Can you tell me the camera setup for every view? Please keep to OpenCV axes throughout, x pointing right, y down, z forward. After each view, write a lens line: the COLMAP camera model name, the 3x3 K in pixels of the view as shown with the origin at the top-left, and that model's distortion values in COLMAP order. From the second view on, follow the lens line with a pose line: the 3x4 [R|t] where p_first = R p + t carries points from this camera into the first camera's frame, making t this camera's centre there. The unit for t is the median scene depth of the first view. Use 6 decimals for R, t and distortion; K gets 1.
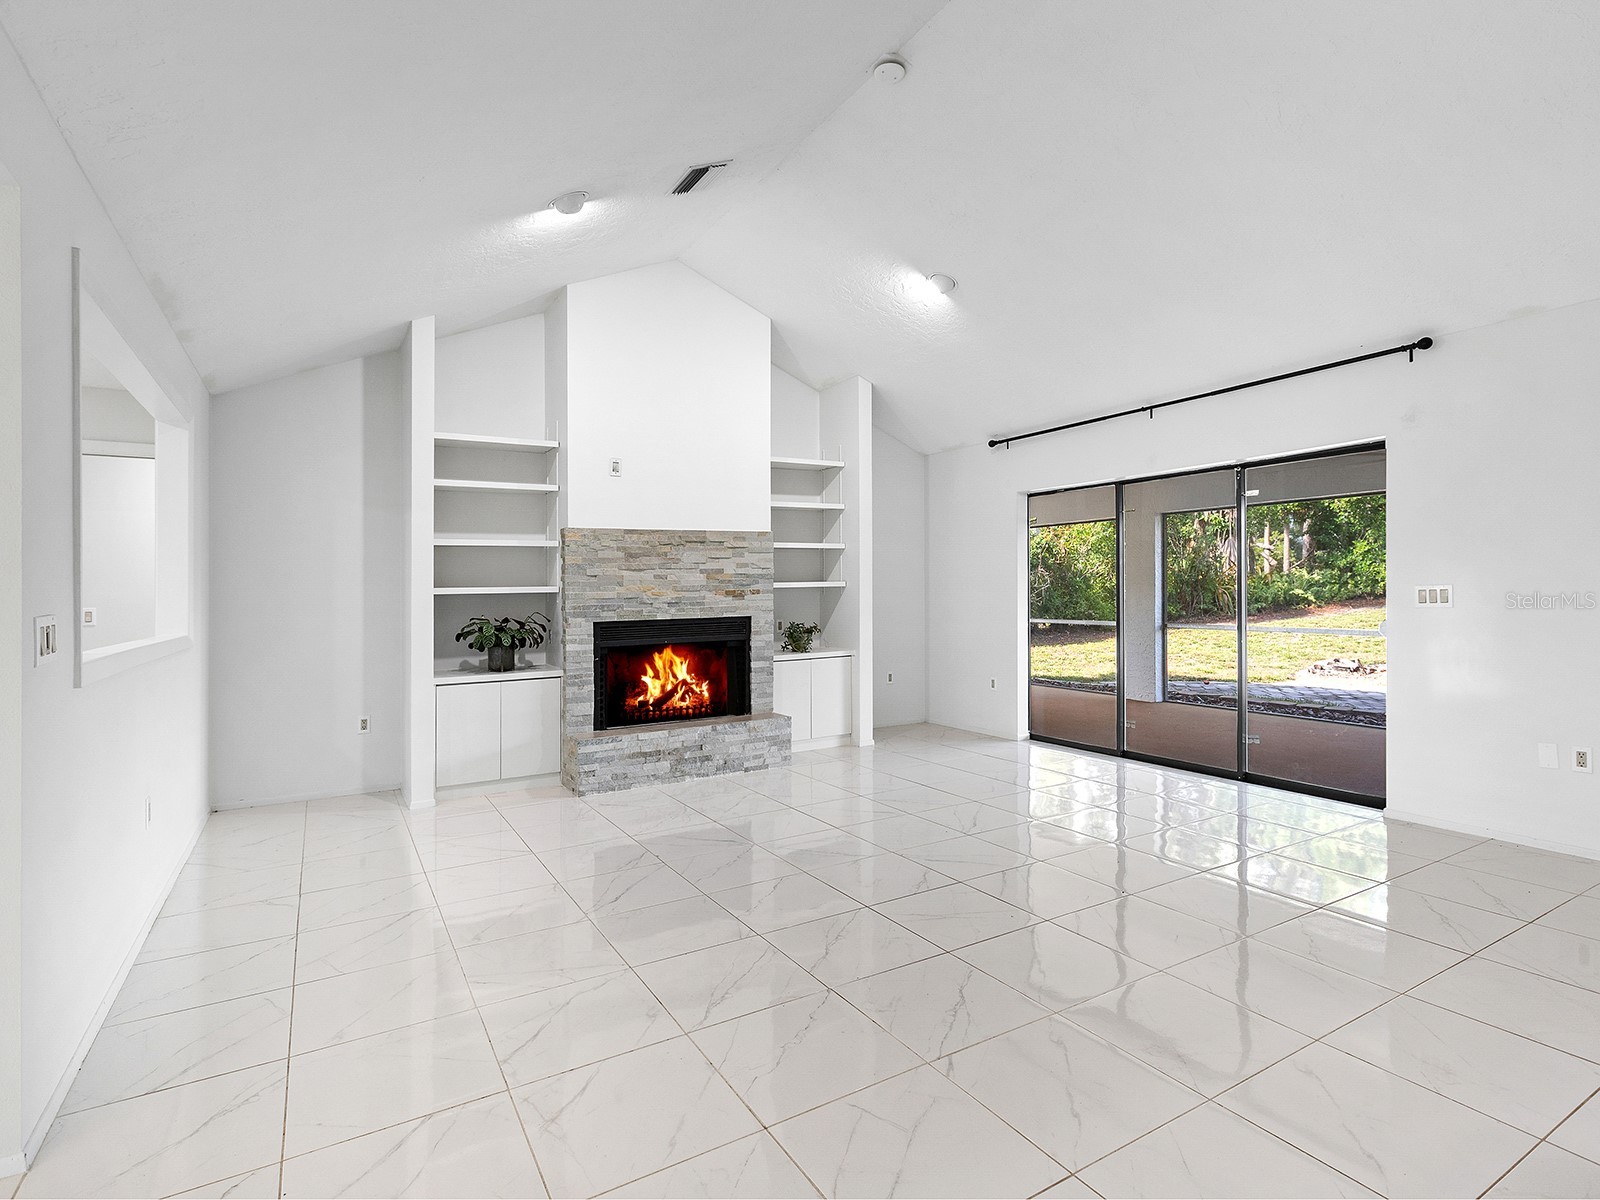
lens RADIAL K [[833.2, 0, 833.5], [0, 833.2, 584.4], [0, 0, 1]] dist [-0.000391, 0.000449]
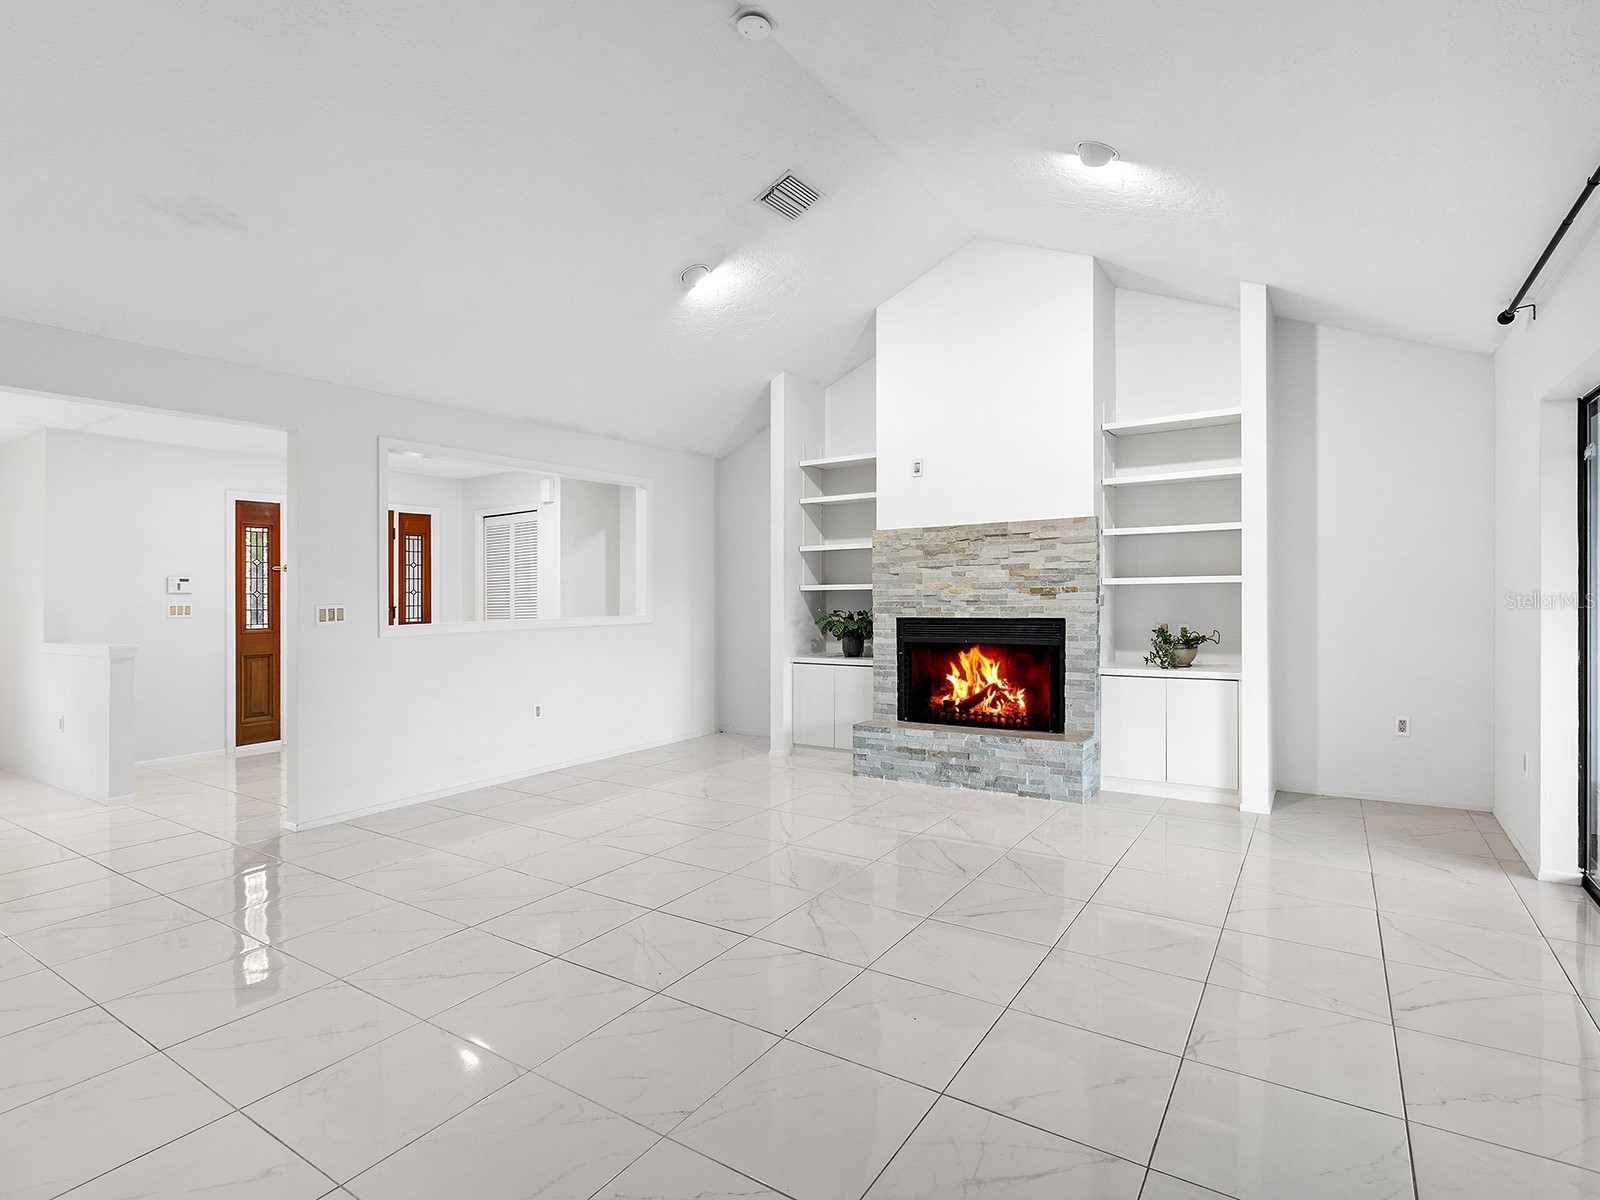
lens RADIAL K [[824.0, 0, 772.6], [0, 824.0, 583.8], [0, 0, 1]] dist [-0.000385, 0.000173]
pose [[0.405282, -0.001456, -0.914191, 0.578949], [0.009627, 0.999950, 0.002675, -0.002303], [0.914141, -0.009885, 0.405275, 0.414547]]
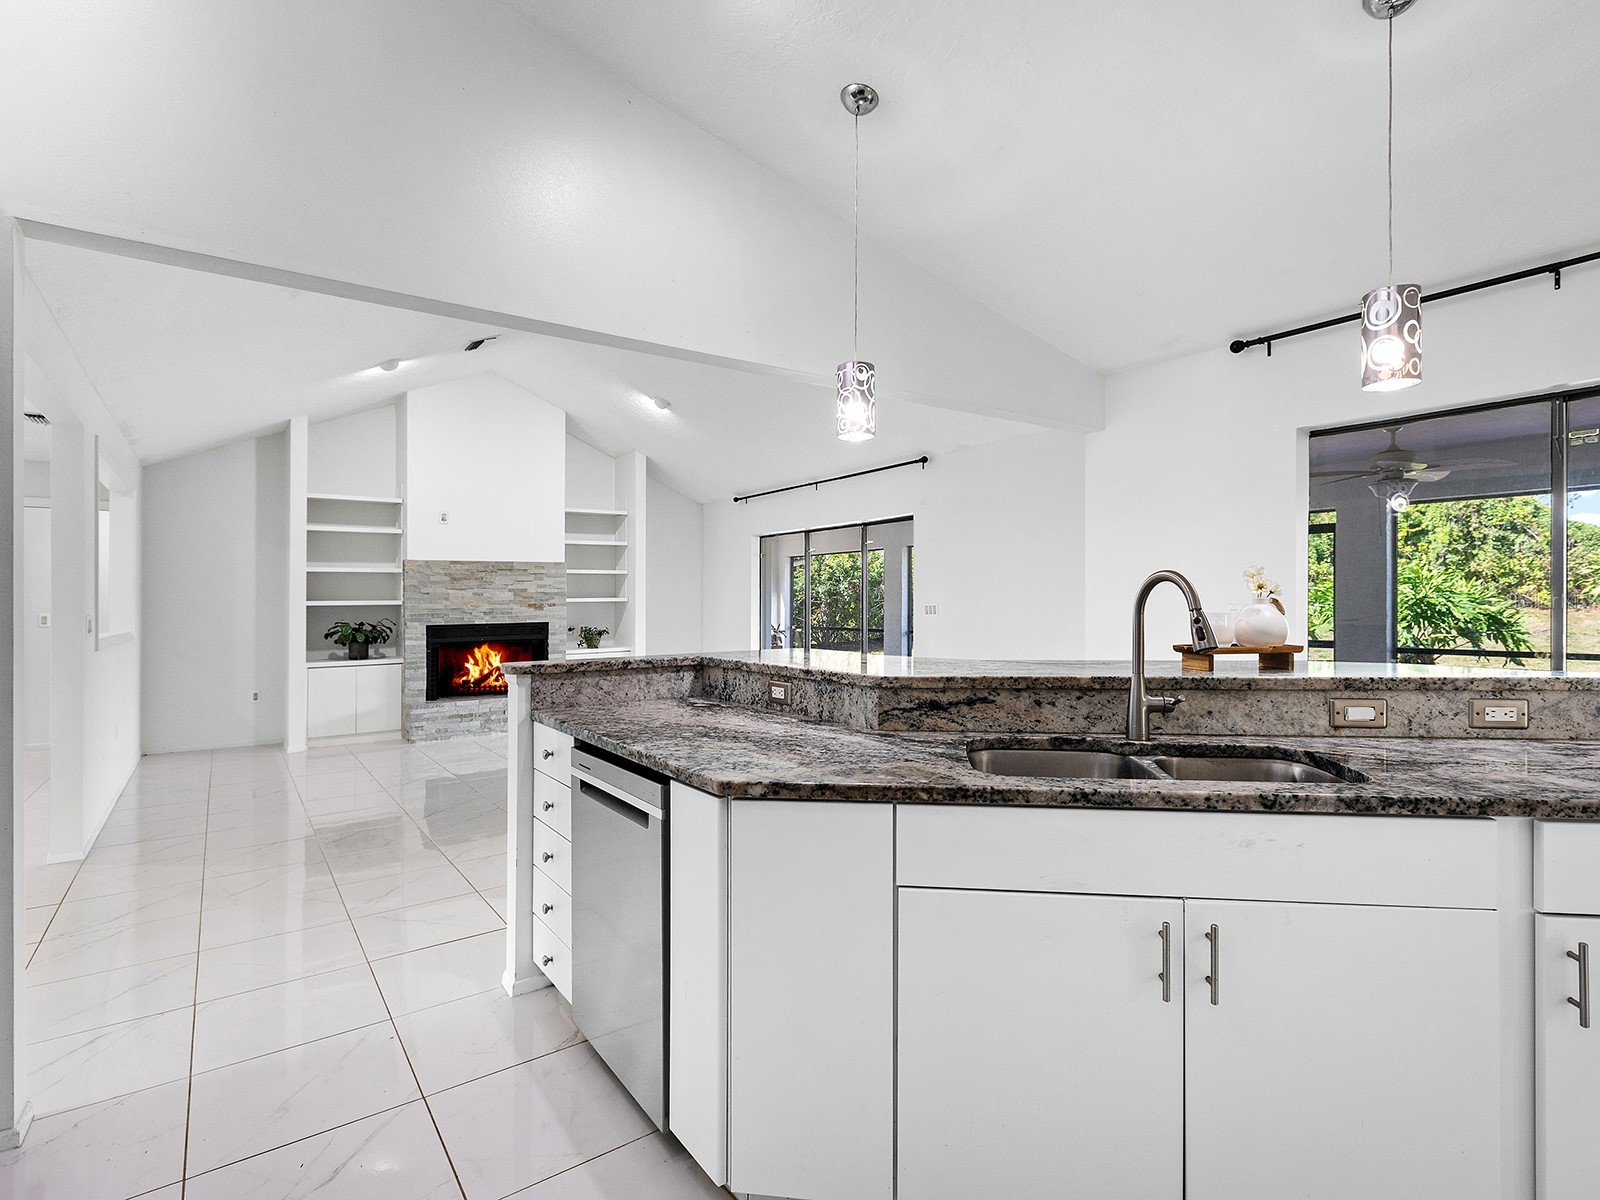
lens RADIAL K [[814.3, 0, 837.1], [0, 814.3, 599.1], [0, 0, 1]] dist [0.002493, 0.000422]
pose [[0.995315, 0.005012, 0.096556, 0.270723], [-0.005120, 0.999987, 0.000877, -0.004873], [-0.096550, -0.001367, 0.995327, -0.450129]]
